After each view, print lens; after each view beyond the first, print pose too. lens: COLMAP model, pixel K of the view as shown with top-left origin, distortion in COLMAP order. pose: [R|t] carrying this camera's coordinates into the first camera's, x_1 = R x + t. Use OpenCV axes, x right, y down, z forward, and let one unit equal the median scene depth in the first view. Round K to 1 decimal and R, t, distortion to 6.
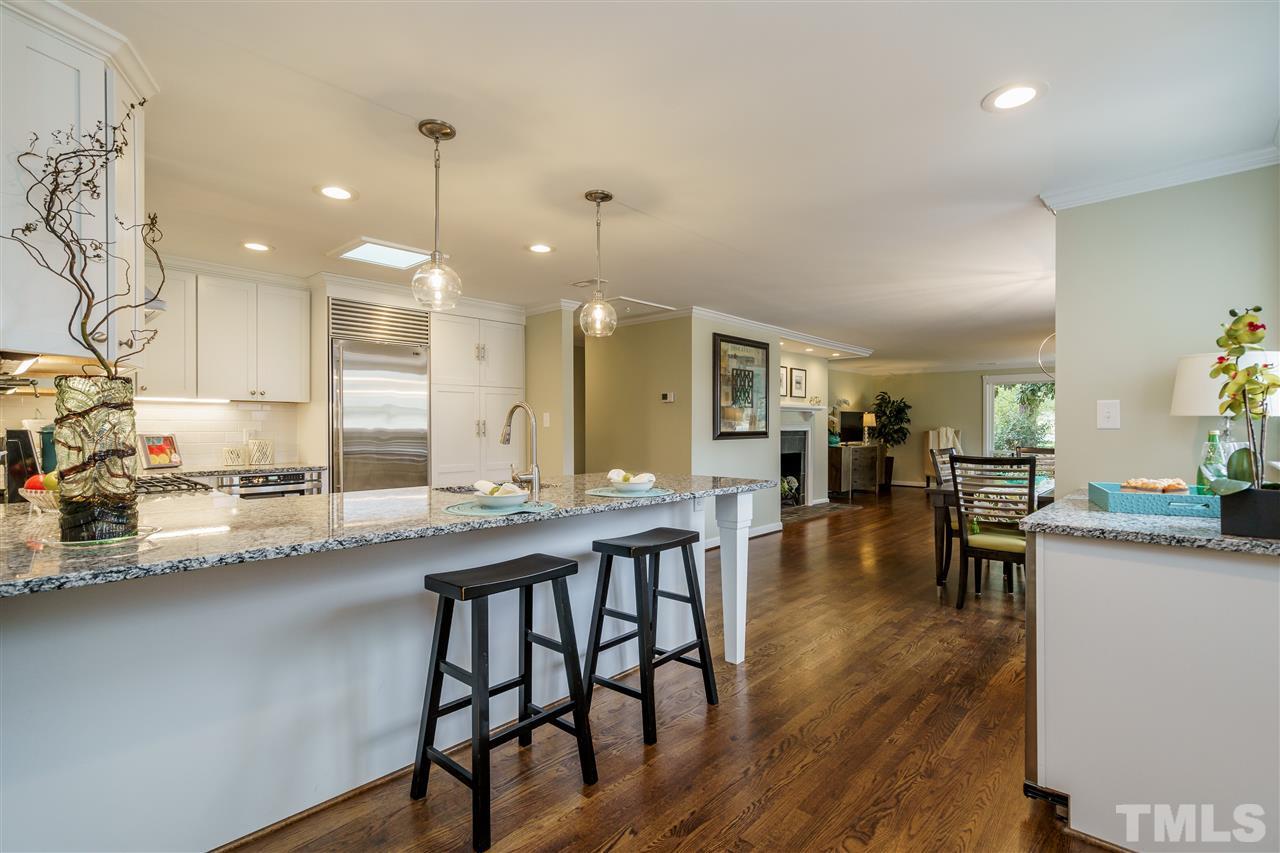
lens RADIAL K [[599.0, 0, 645.1], [0, 599.0, 430.3], [0, 0, 1]] dist [0.002881, 0.000213]
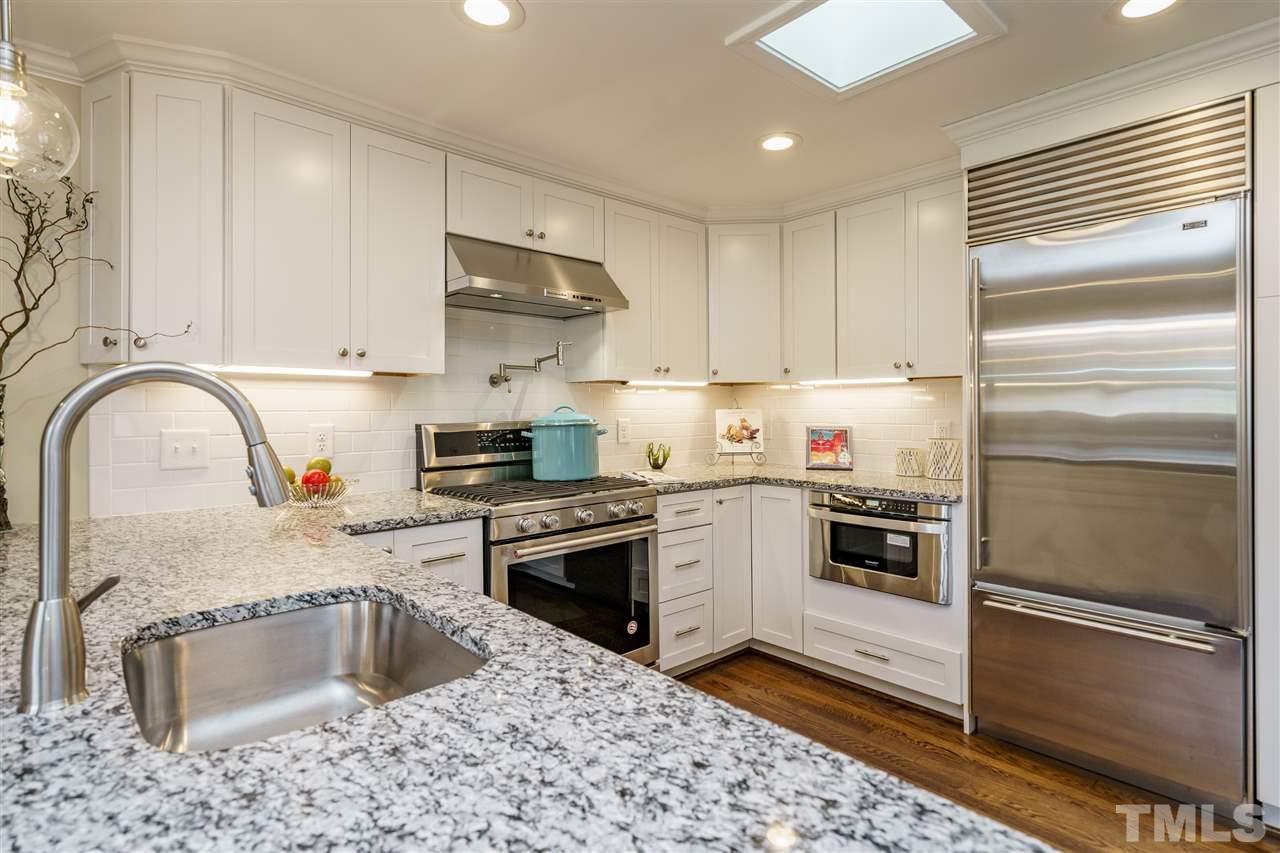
lens RADIAL K [[626.8, 0, 636.7], [0, 626.8, 412.4], [0, 0, 1]] dist [0.001913, 0.000474]
pose [[-0.088071, 0.005701, -0.996098, 0.042426], [-0.002040, 0.999980, 0.005903, -0.017171], [0.996112, 0.002552, -0.088058, 0.851712]]
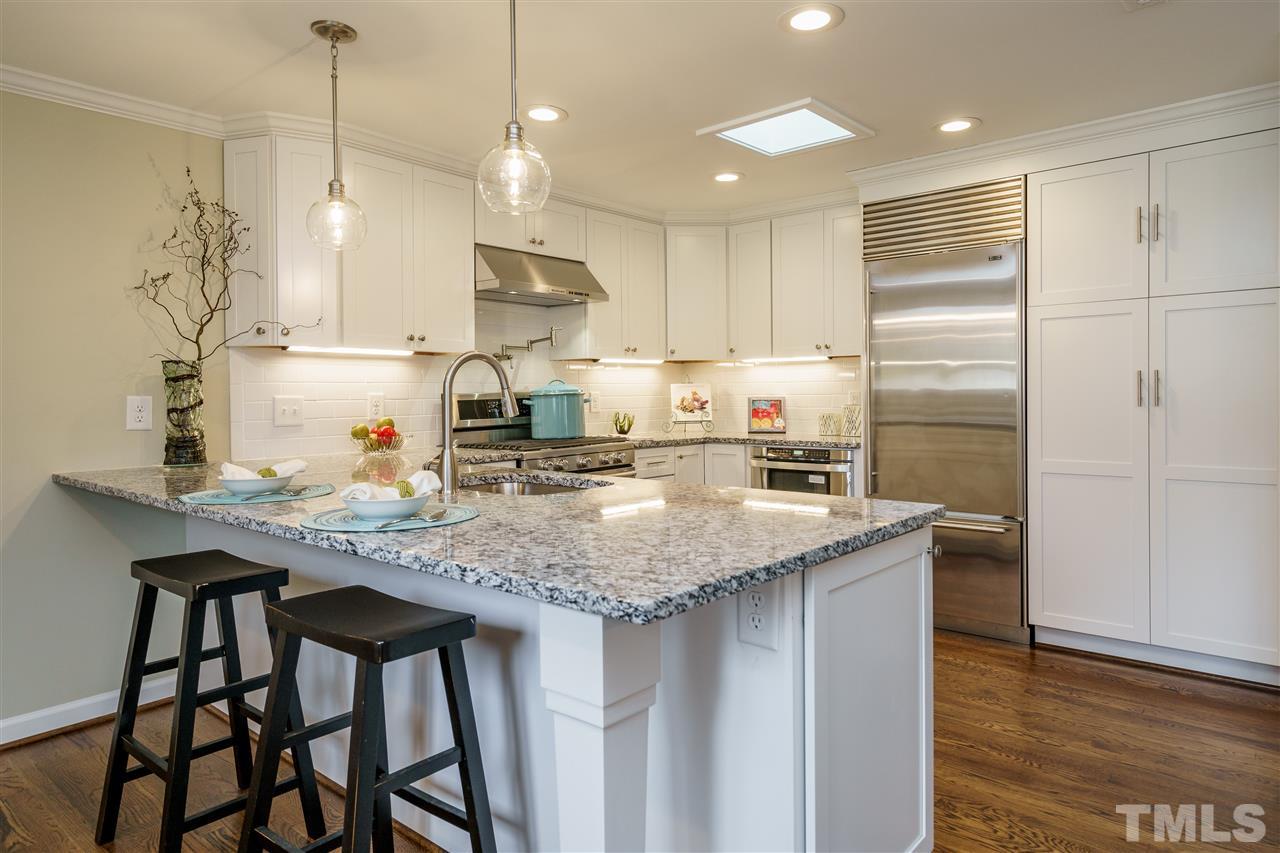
lens RADIAL K [[772.3, 0, 633.7], [0, 772.3, 403.2], [0, 0, 1]] dist [0.020366, 0.000133]
pose [[0.033580, 0.013638, -0.999343, 0.422738], [0.002706, 0.999902, 0.013737, -0.001377], [0.999432, -0.003165, 0.033540, 0.778297]]
